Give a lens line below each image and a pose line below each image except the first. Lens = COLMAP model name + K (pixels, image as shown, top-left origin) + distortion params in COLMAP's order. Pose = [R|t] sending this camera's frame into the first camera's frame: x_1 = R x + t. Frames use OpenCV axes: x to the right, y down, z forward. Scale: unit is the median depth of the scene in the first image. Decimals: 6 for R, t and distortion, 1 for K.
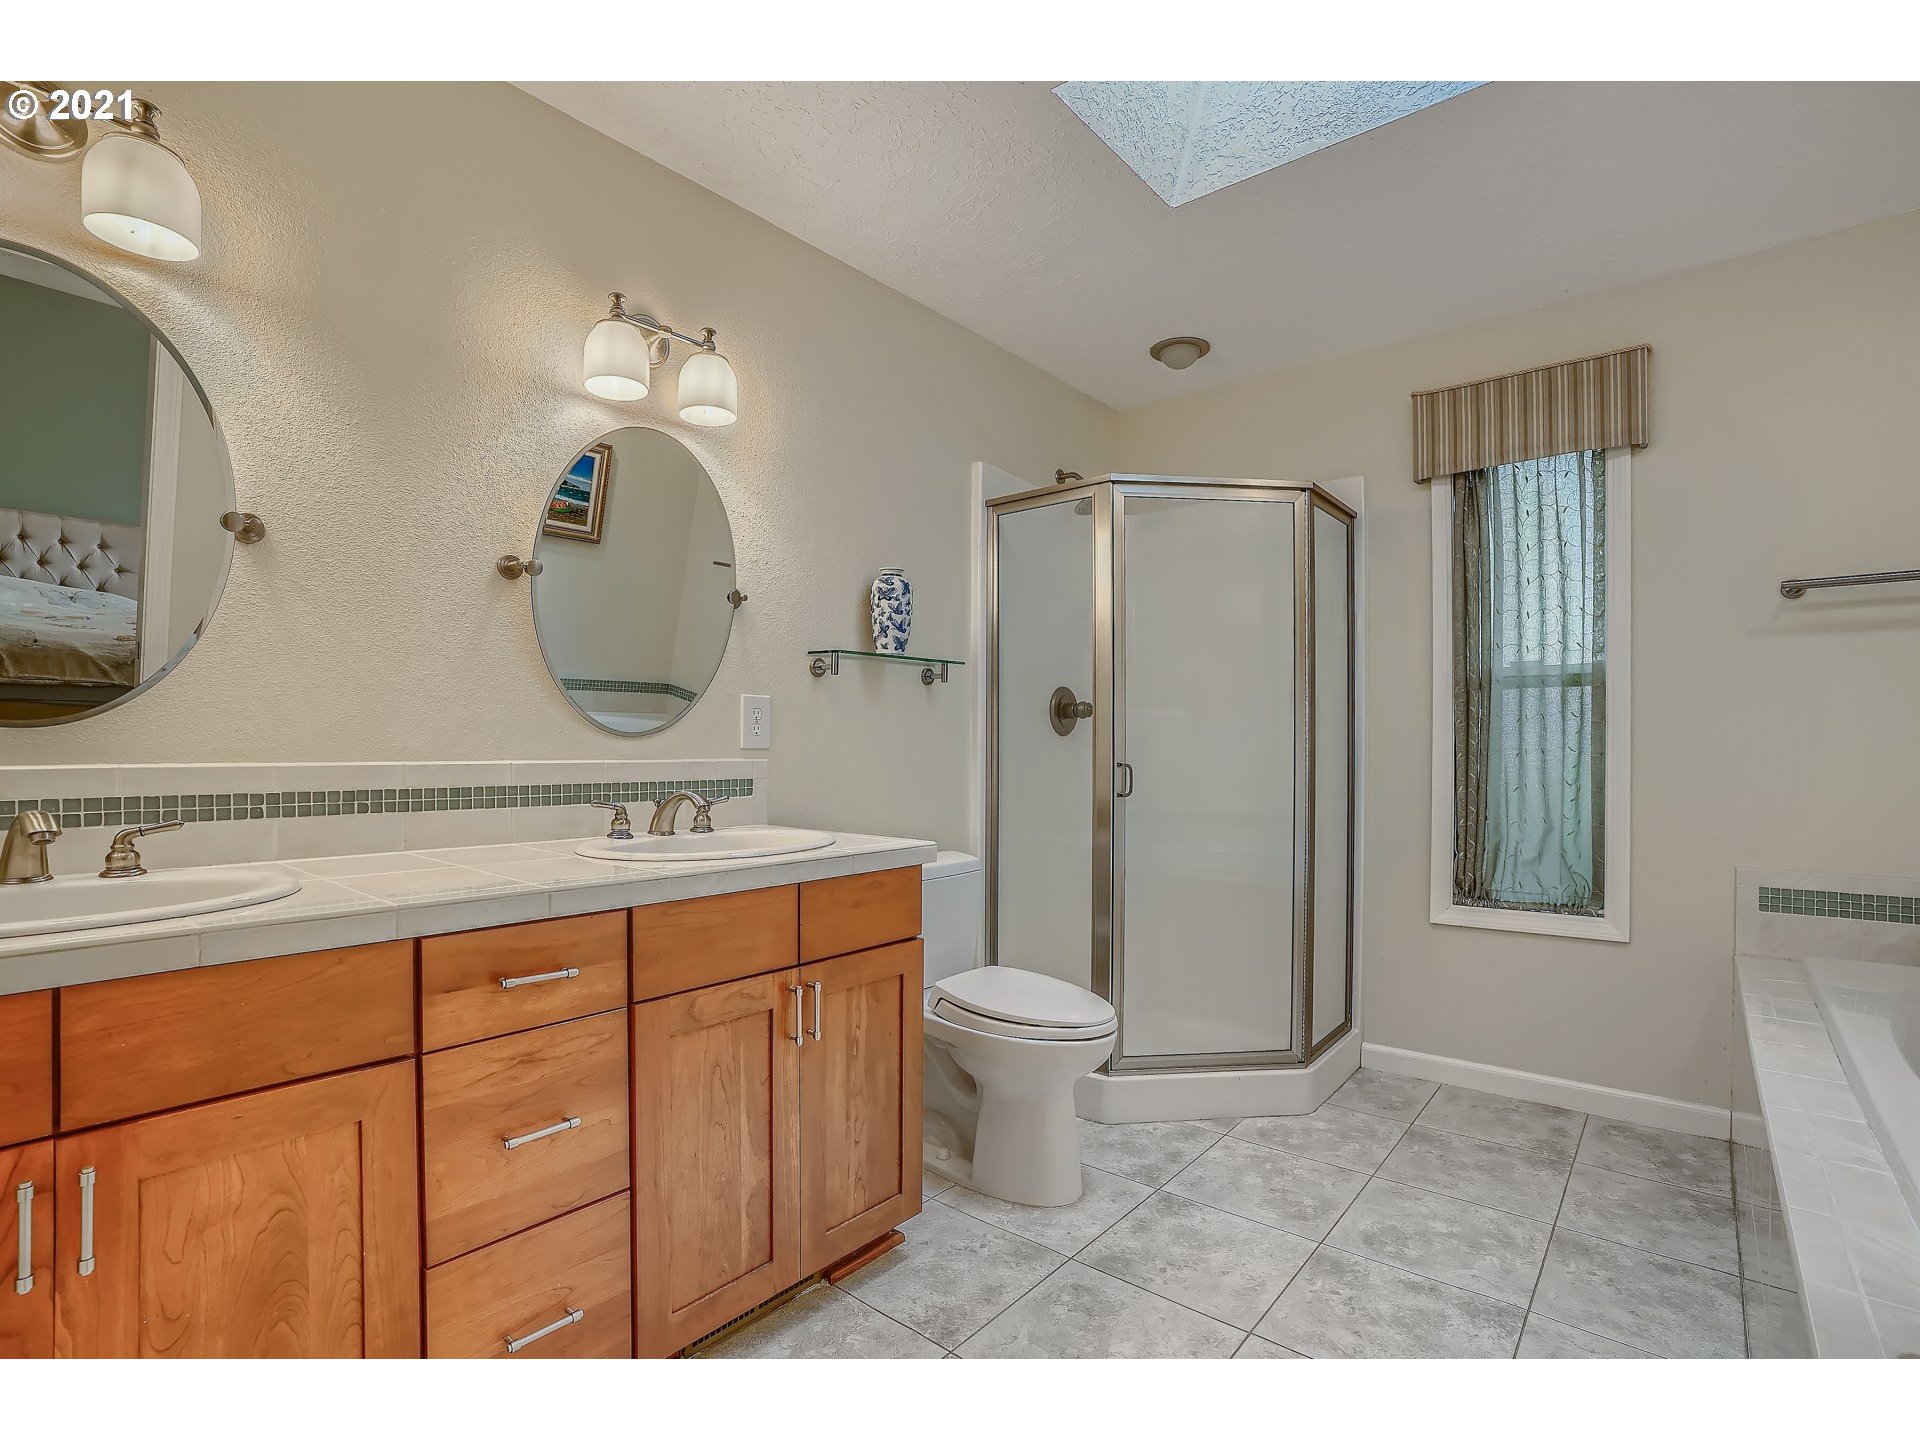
lens RADIAL K [[920.4, 0, 963.1], [0, 920.4, 730.2], [0, 0, 1]] dist [-0.059537, 0.029248]
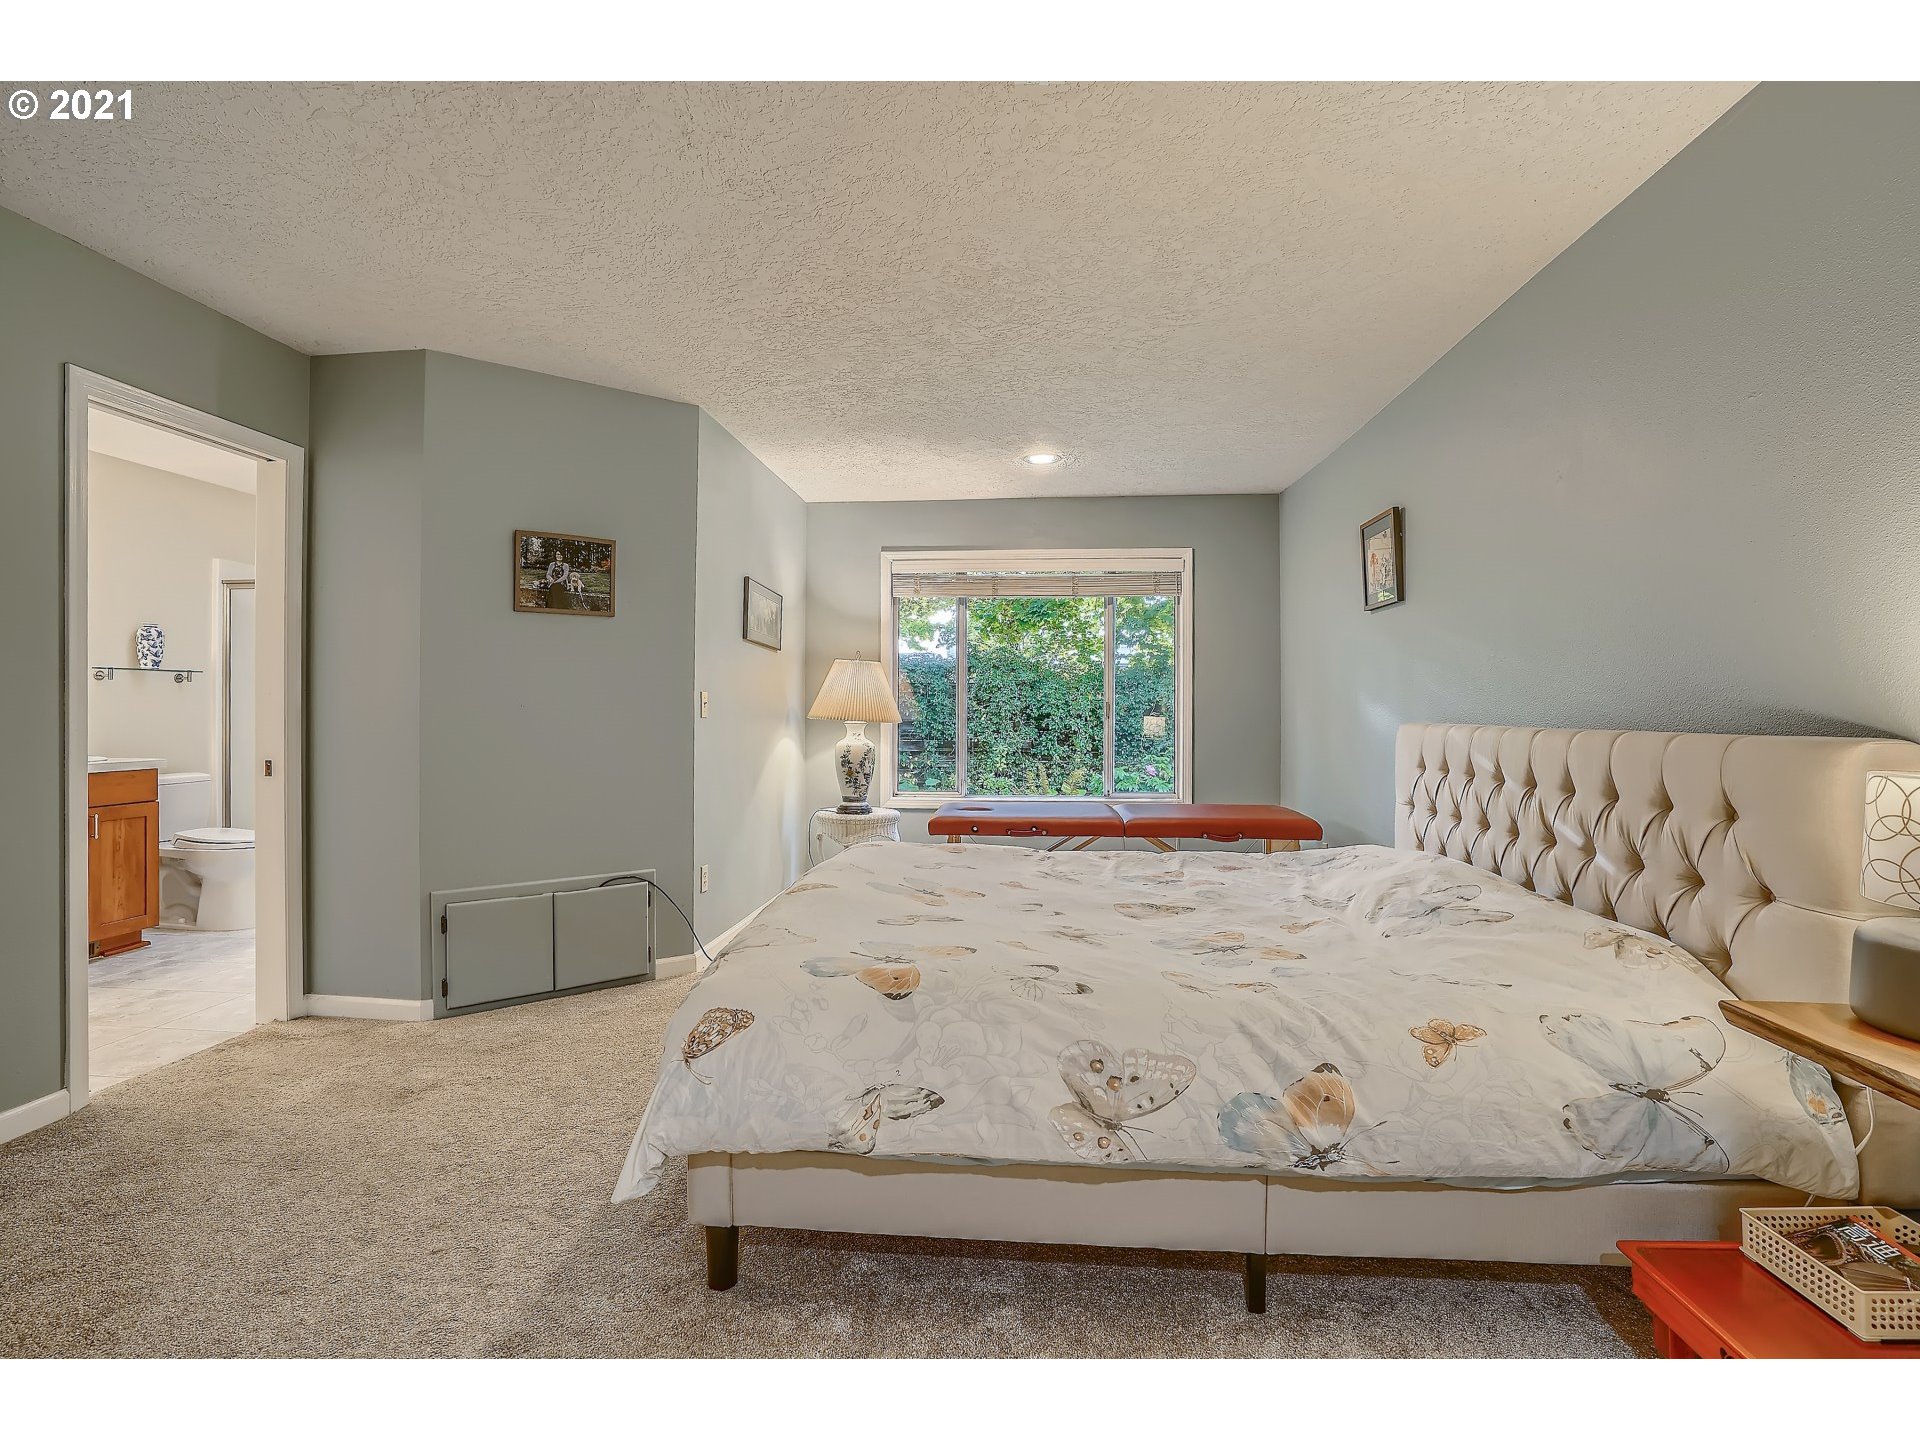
lens RADIAL K [[969.1, 0, 1002.9], [0, 969.1, 715.2], [0, 0, 1]] dist [-0.025784, 0.000303]
pose [[0.833367, -0.000157, 0.552720, 0.298820], [-0.009268, 0.999855, 0.014258, -0.028559], [-0.552643, -0.017005, 0.833245, -1.574475]]
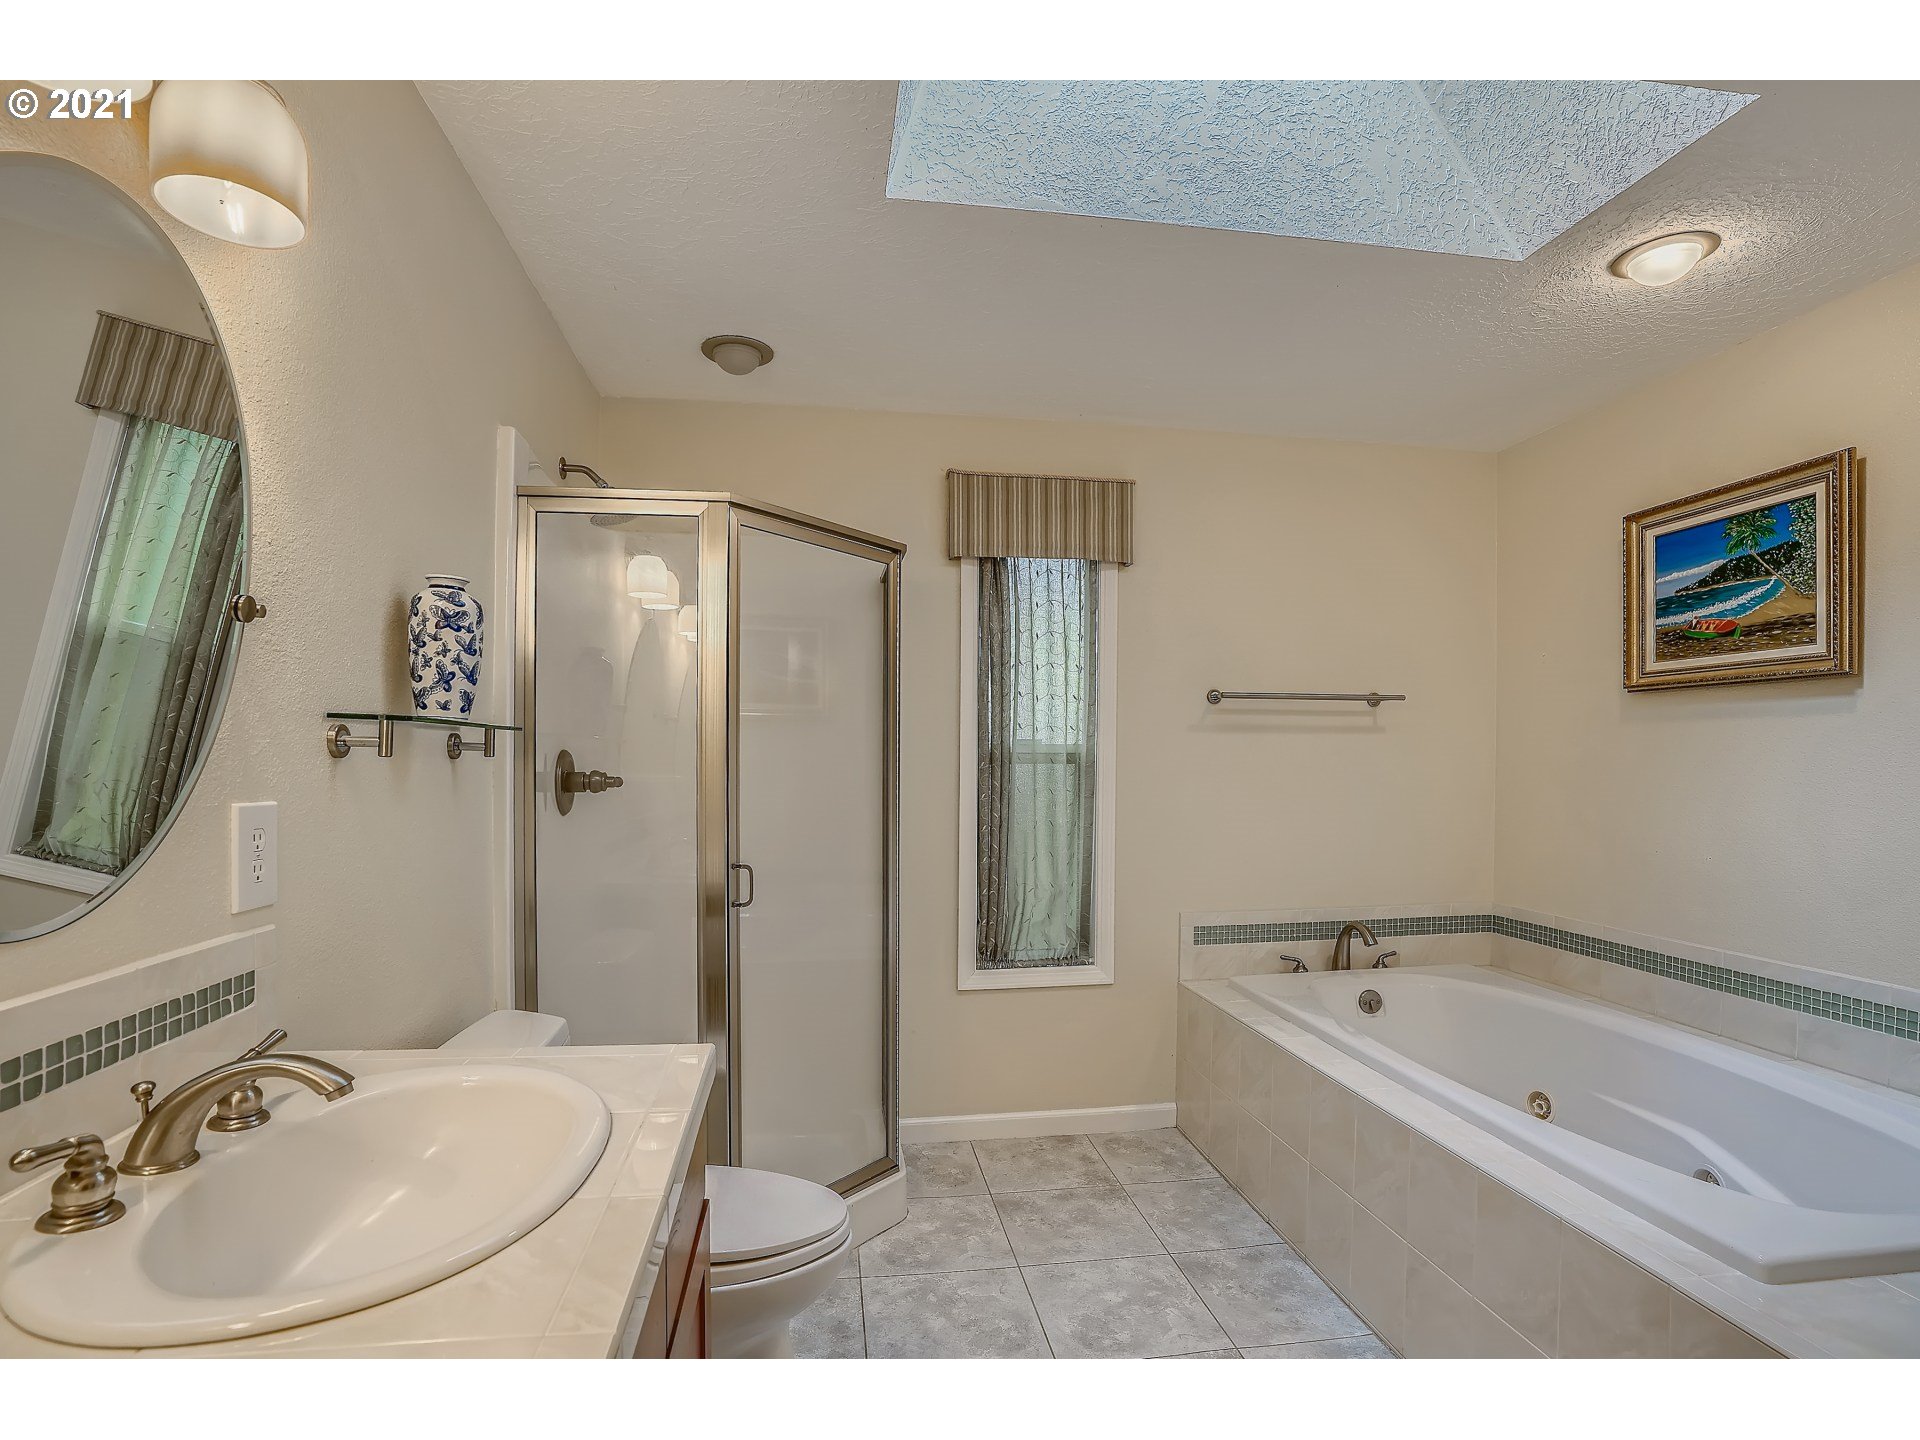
lens RADIAL K [[918.6, 0, 958.9], [0, 918.6, 770.5], [0, 0, 1]] dist [-0.062191, 0.000430]
pose [[0.672921, -0.002832, 0.739709, -0.282382], [-0.014790, 0.999741, 0.017282, -0.061417], [-0.739567, -0.022570, 0.672705, 0.337527]]
